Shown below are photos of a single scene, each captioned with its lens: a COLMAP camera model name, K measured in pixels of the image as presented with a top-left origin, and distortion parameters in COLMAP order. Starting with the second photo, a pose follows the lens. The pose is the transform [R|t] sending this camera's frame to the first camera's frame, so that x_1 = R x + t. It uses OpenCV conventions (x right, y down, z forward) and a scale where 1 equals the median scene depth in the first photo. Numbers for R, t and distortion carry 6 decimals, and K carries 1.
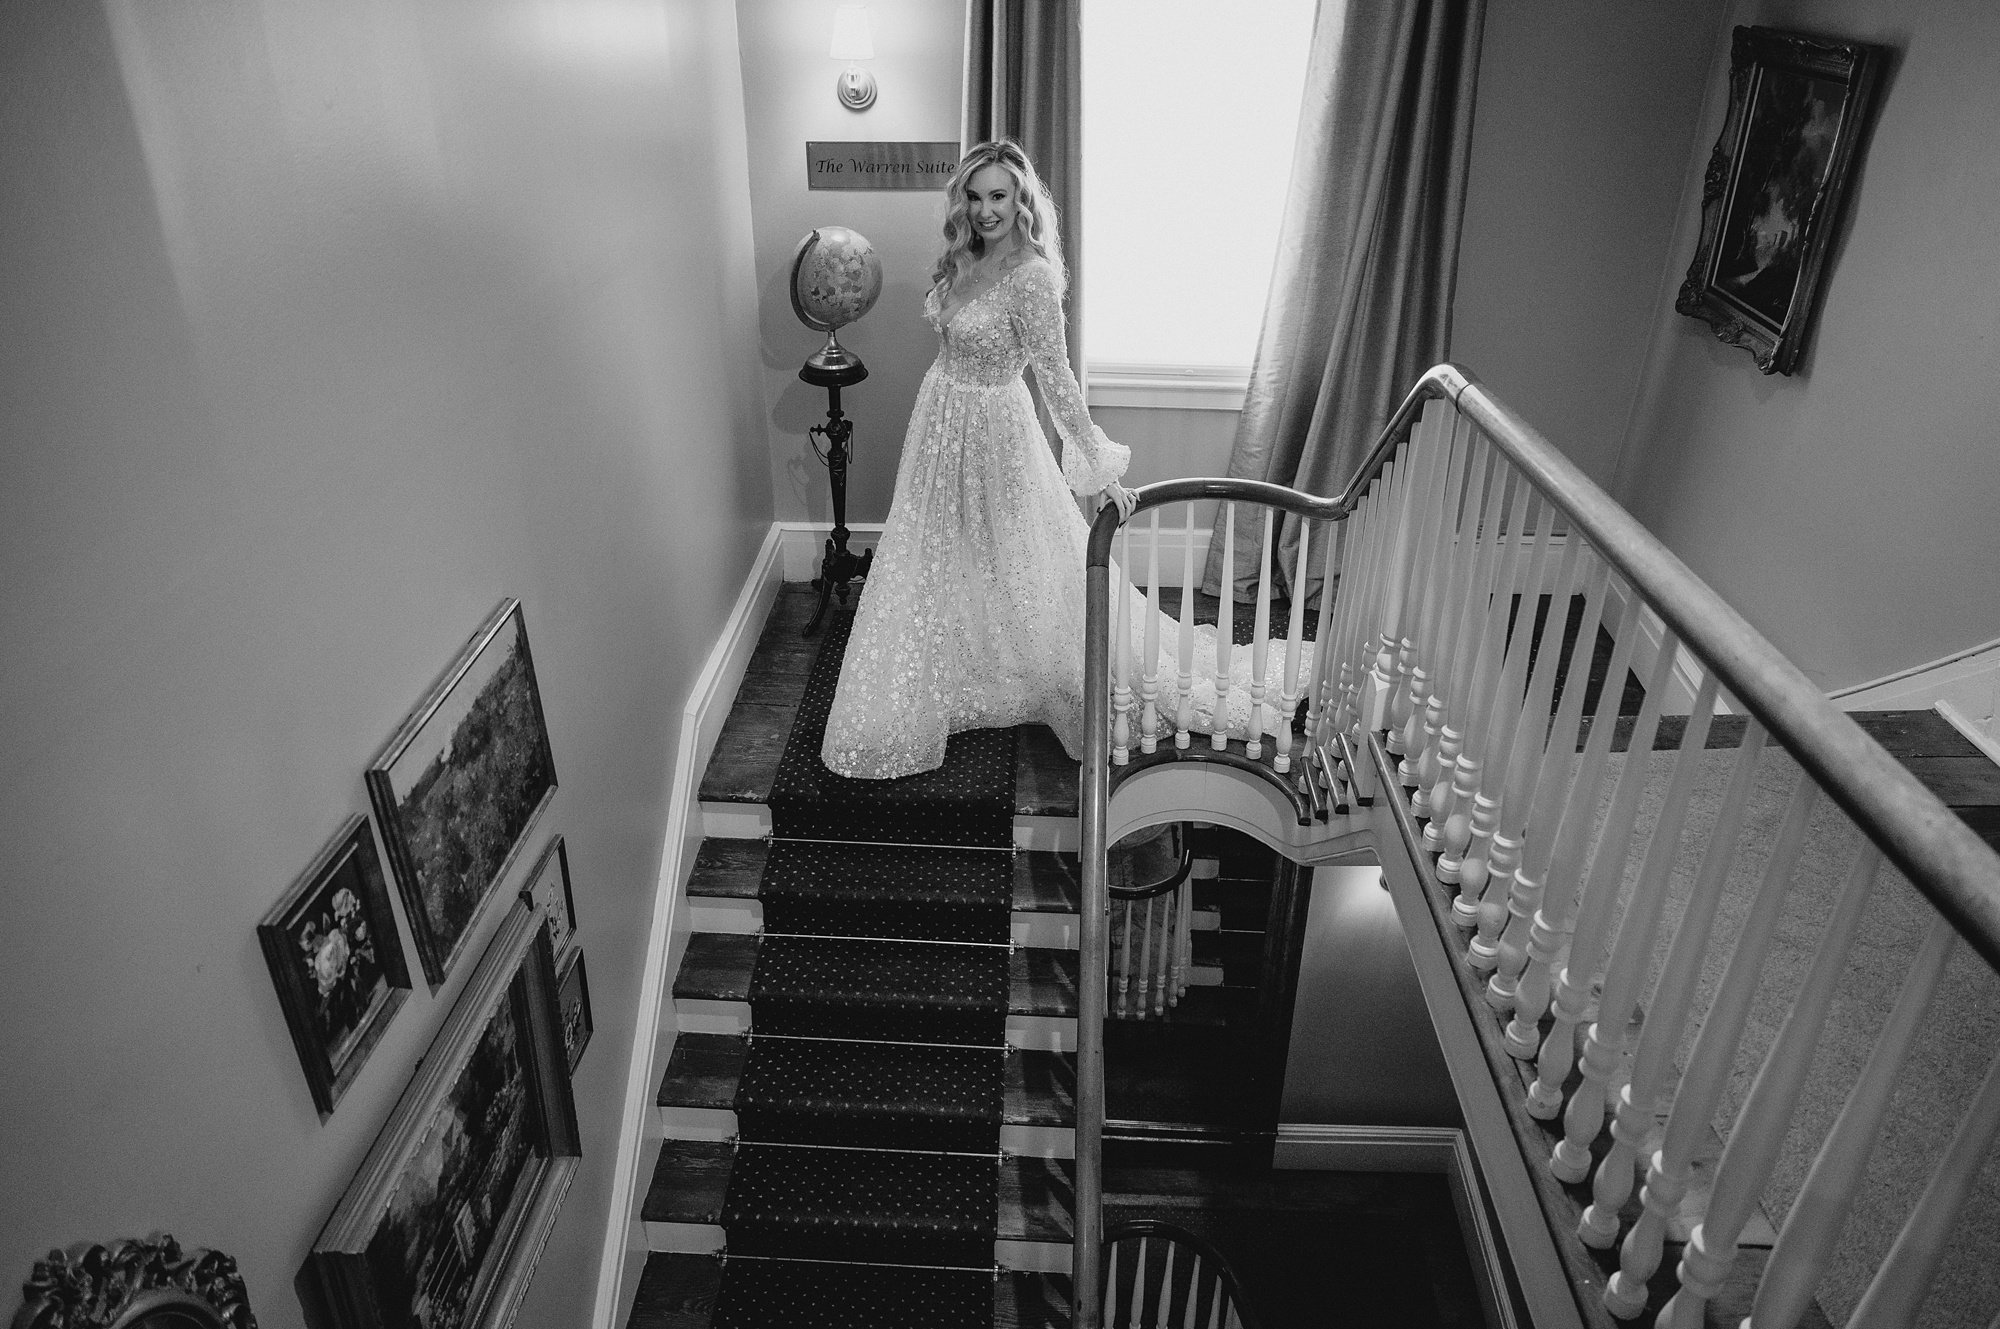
lens RADIAL K [[1191.4, 0, 1000.0], [0, 1191.4, 664.5], [0, 0, 1]] dist [-0.003094, 0.001416]
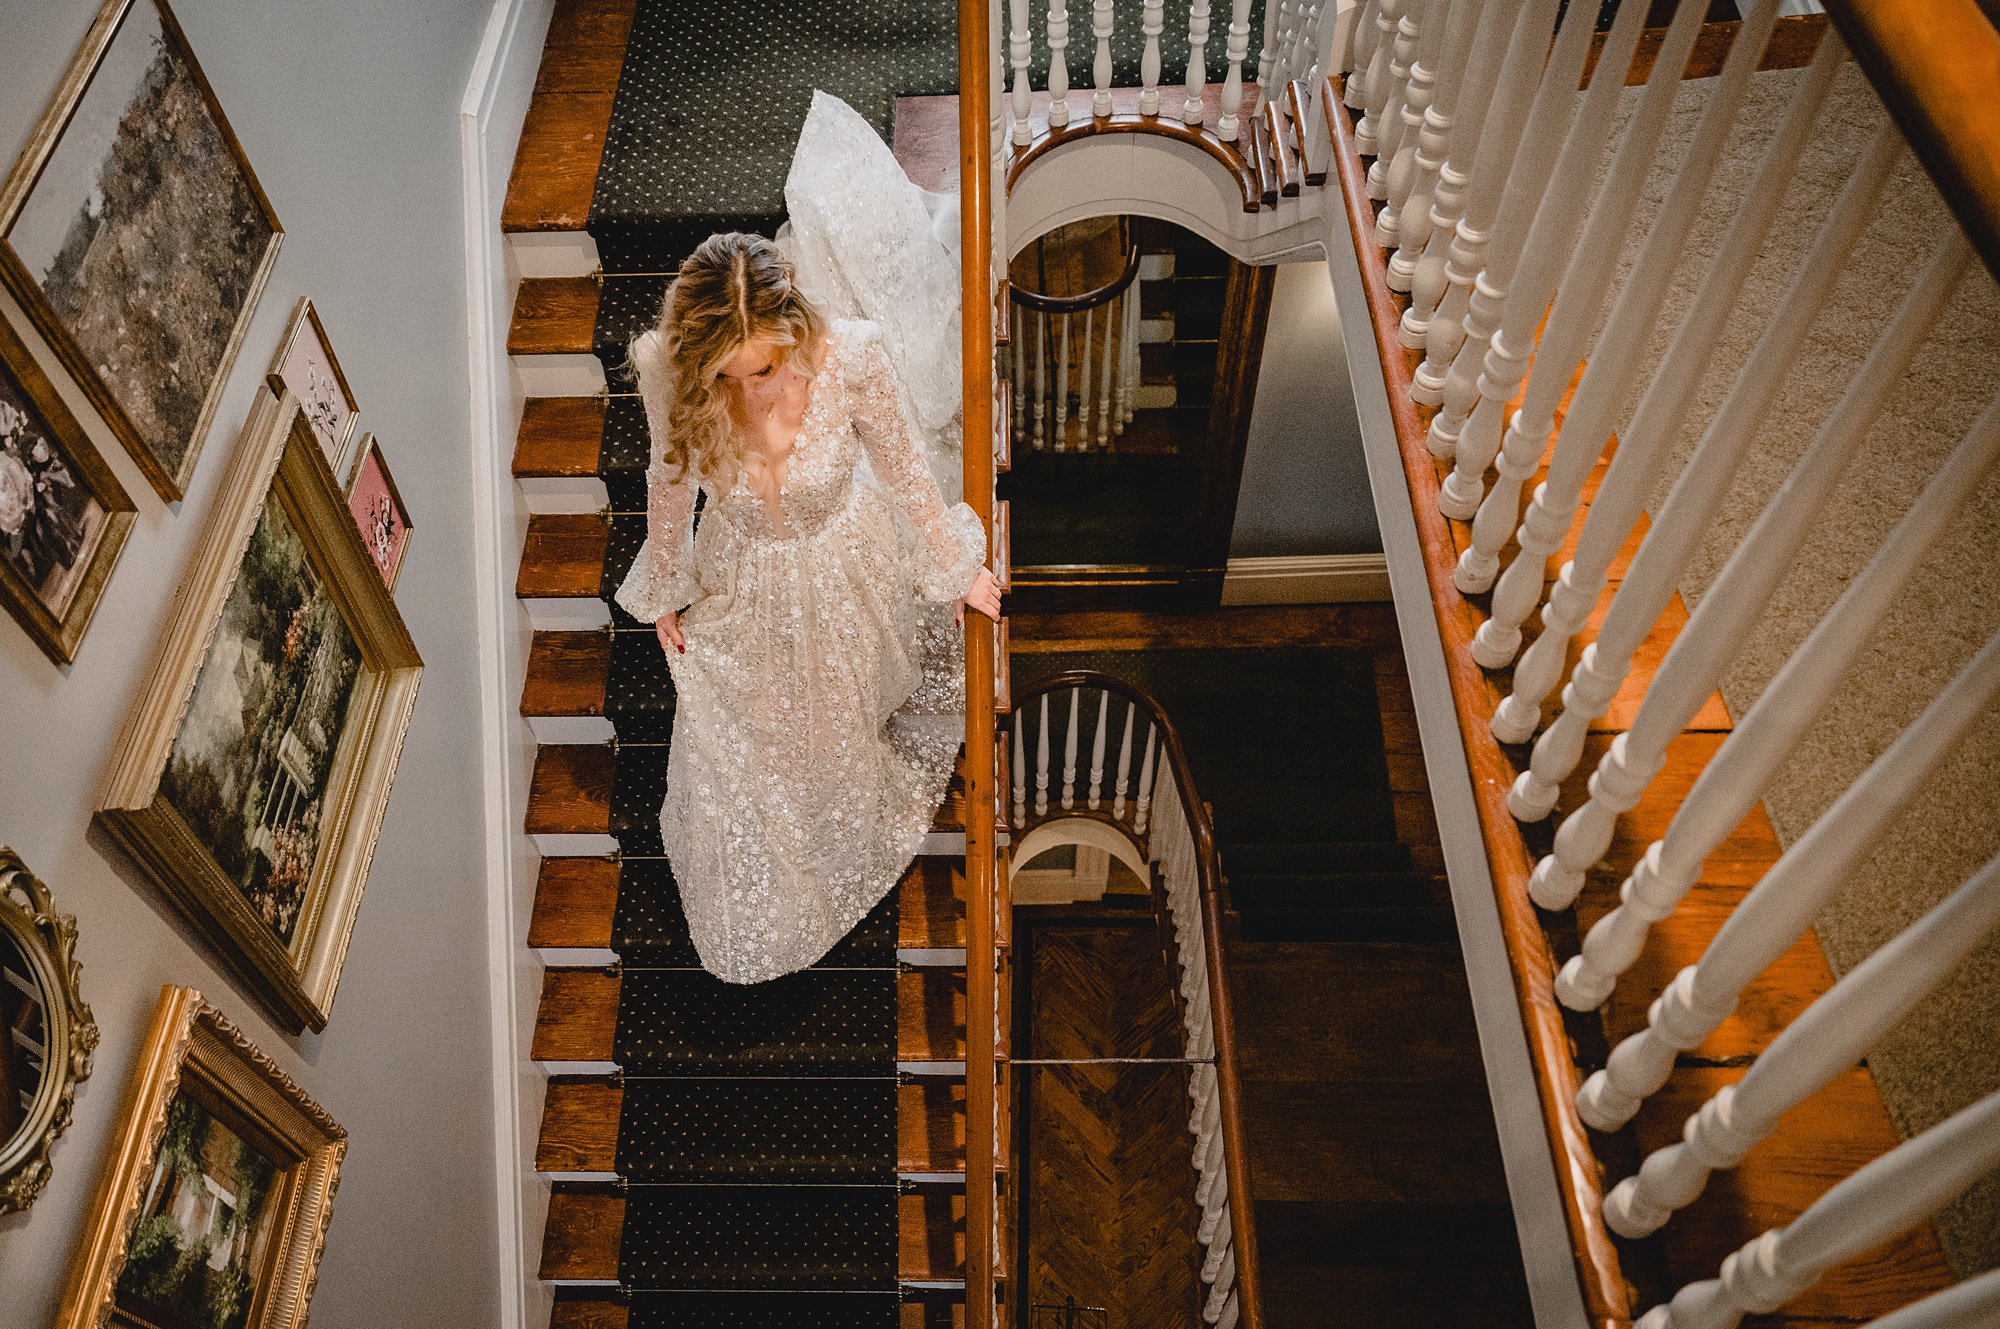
lens RADIAL K [[1298.9, 0, 1000.0], [0, 1298.9, 664.5], [0, 0, 1]] dist [-0.003061, 0.003331]
pose [[0.997373, -0.070856, -0.015019, 0.098000], [0.069948, 0.888437, 0.453638, 0.001478], [-0.018799, -0.453497, 0.891060, 0.132423]]
